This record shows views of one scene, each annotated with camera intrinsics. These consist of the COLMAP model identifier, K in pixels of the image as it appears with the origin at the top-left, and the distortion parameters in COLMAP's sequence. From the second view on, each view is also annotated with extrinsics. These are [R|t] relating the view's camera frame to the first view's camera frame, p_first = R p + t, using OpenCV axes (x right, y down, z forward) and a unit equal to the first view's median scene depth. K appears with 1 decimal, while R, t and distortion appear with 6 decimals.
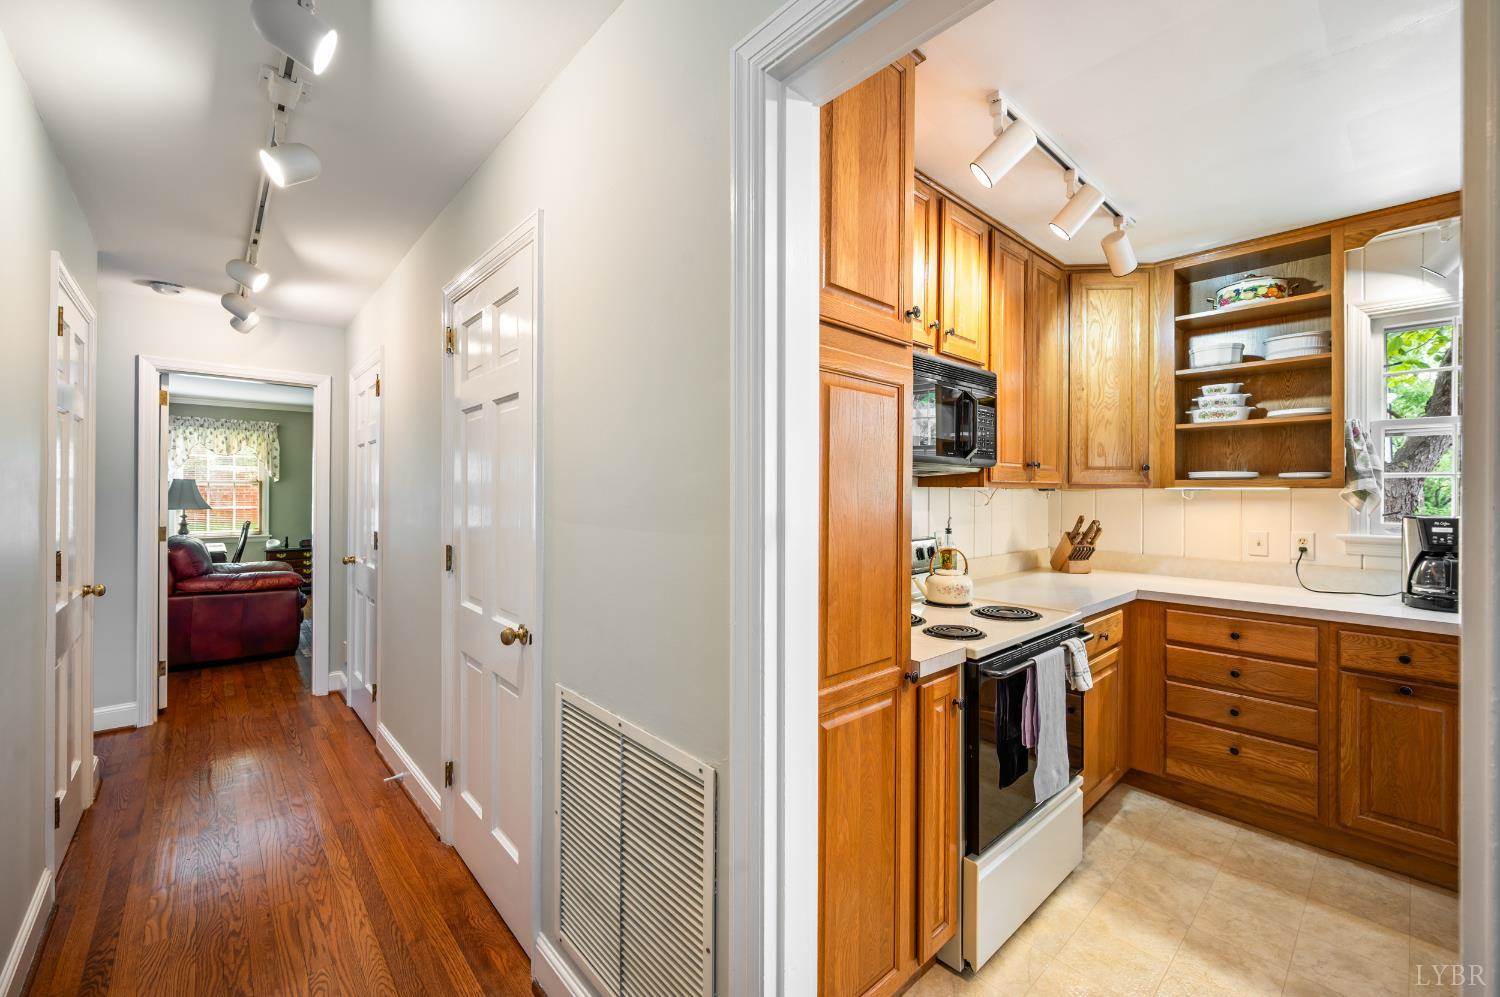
lens RADIAL K [[603.0, 0, 748.7], [0, 603.0, 494.4], [0, 0, 1]] dist [-0.000921, -0.000197]
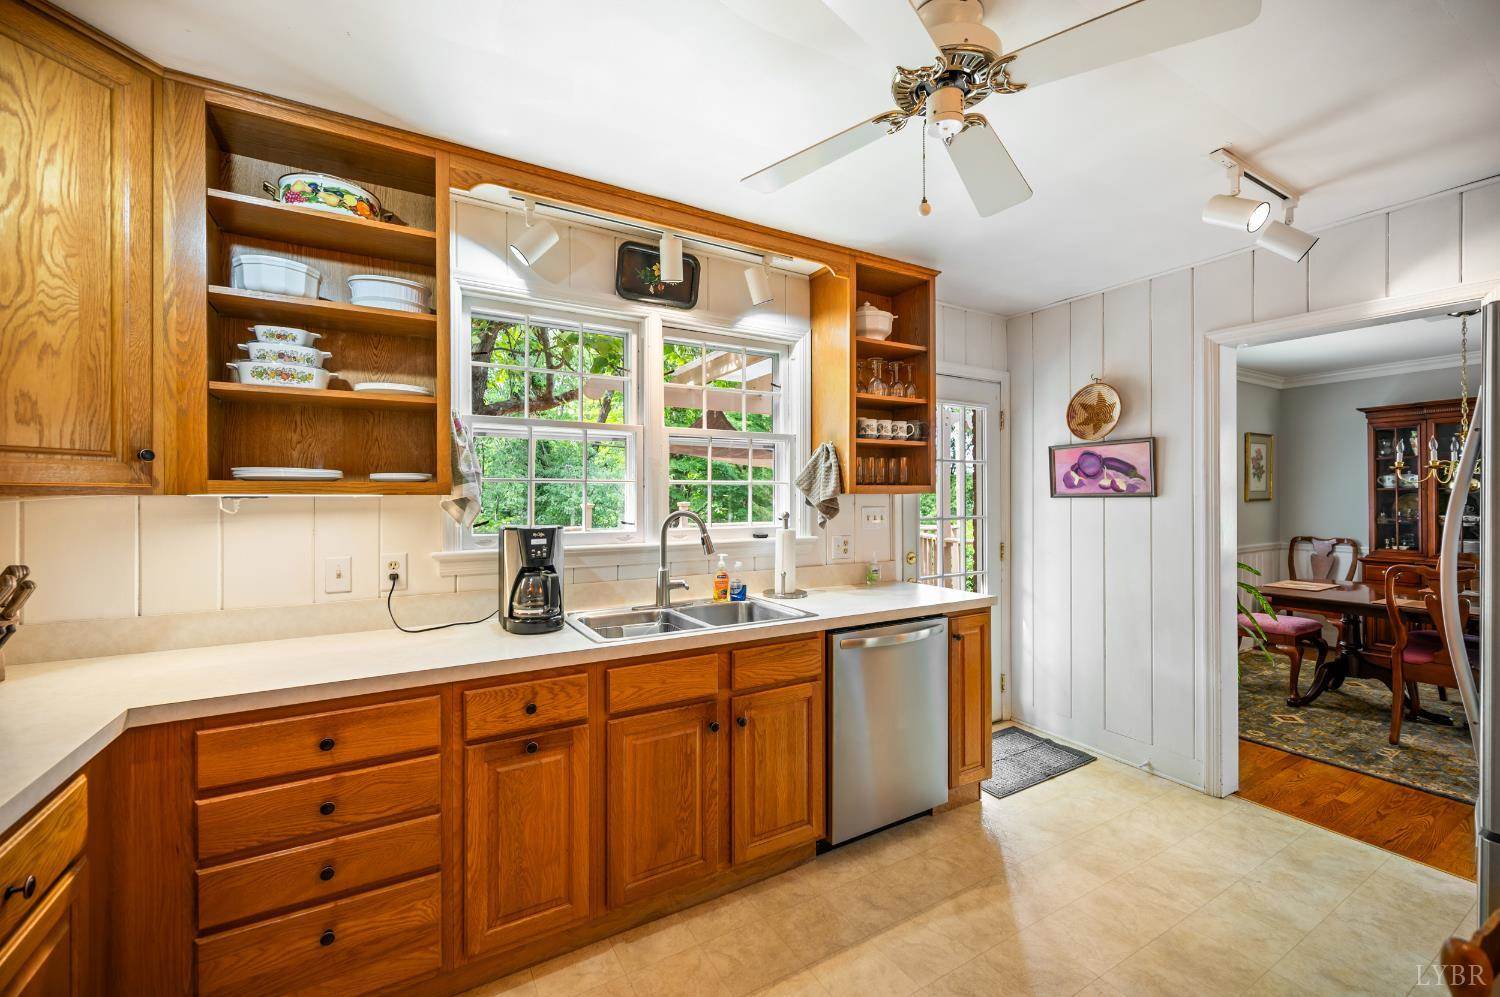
lens RADIAL K [[603.0, 0, 748.7], [0, 603.0, 494.4], [0, 0, 1]] dist [-0.000921, -0.000197]
pose [[0.196210, 0.000543, 0.980562, 0.275215], [0.007897, 0.999967, -0.002134, -0.005539], [-0.980530, 0.008162, 0.196199, 0.425350]]
